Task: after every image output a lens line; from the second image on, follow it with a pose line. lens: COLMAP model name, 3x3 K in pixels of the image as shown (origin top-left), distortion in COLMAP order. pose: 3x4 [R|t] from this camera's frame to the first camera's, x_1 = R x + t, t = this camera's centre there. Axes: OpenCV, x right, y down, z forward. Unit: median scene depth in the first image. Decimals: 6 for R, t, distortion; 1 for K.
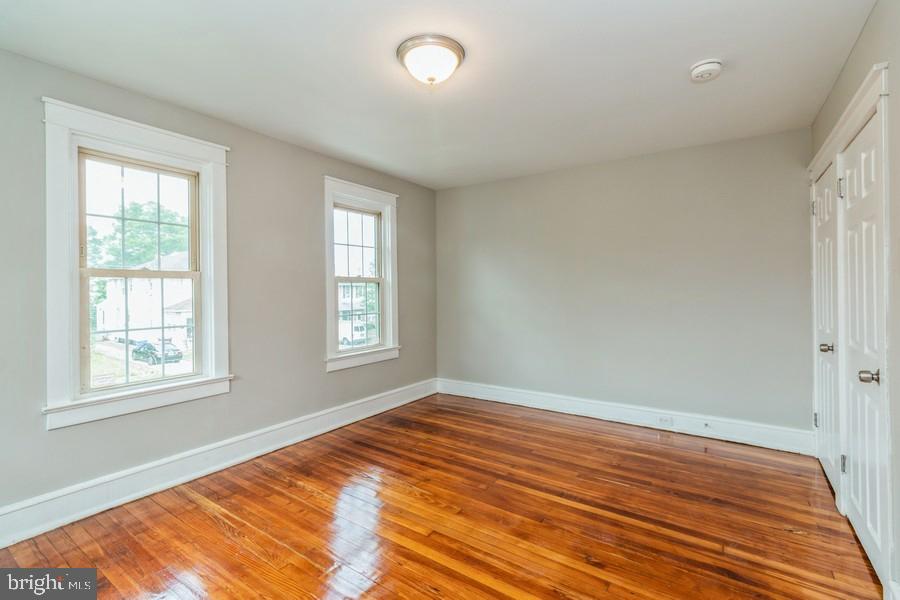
lens RADIAL K [[421.1, 0, 448.3], [0, 421.1, 285.8], [0, 0, 1]] dist [-0.001681, -0.000359]
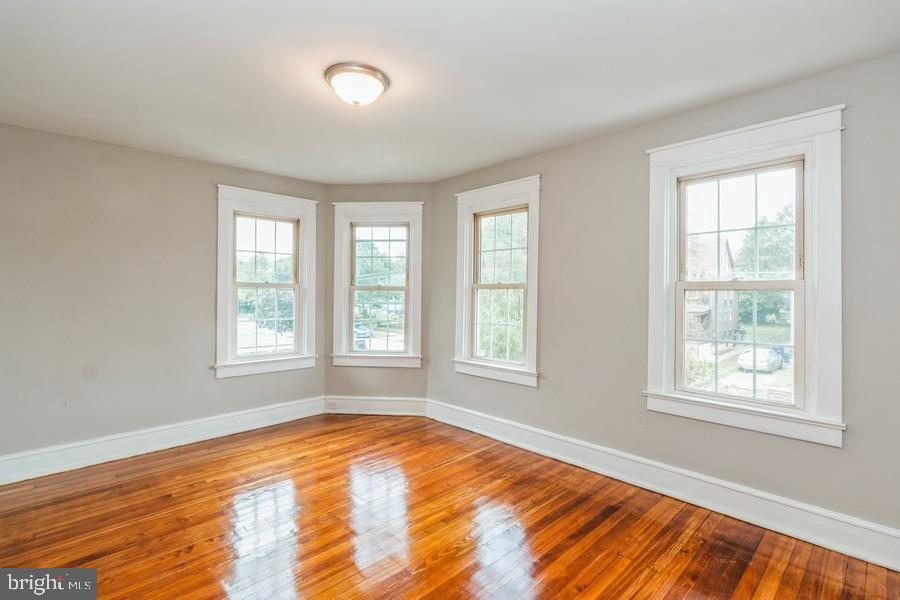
lens RADIAL K [[416.7, 0, 442.0], [0, 416.7, 287.5], [0, 0, 1]] dist [0.021904, -0.000222]
pose [[-0.204665, -0.019740, -0.978633, 0.712756], [-0.005723, 0.999804, -0.018970, 0.004476], [0.978815, 0.001718, -0.204738, 1.071220]]
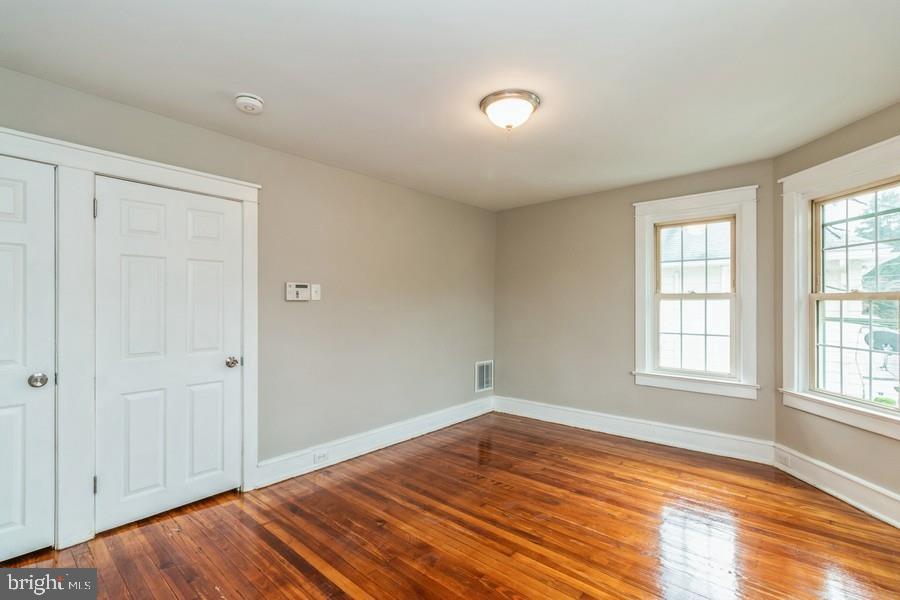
lens RADIAL K [[416.7, 0, 453.1], [0, 416.7, 297.2], [0, 0, 1]] dist [-0.001889, -0.000117]
pose [[-0.993004, 0.002362, 0.118055, -0.015594], [0.000621, 0.999891, -0.014778, -0.005698], [-0.118077, -0.014601, -0.992897, 1.603657]]
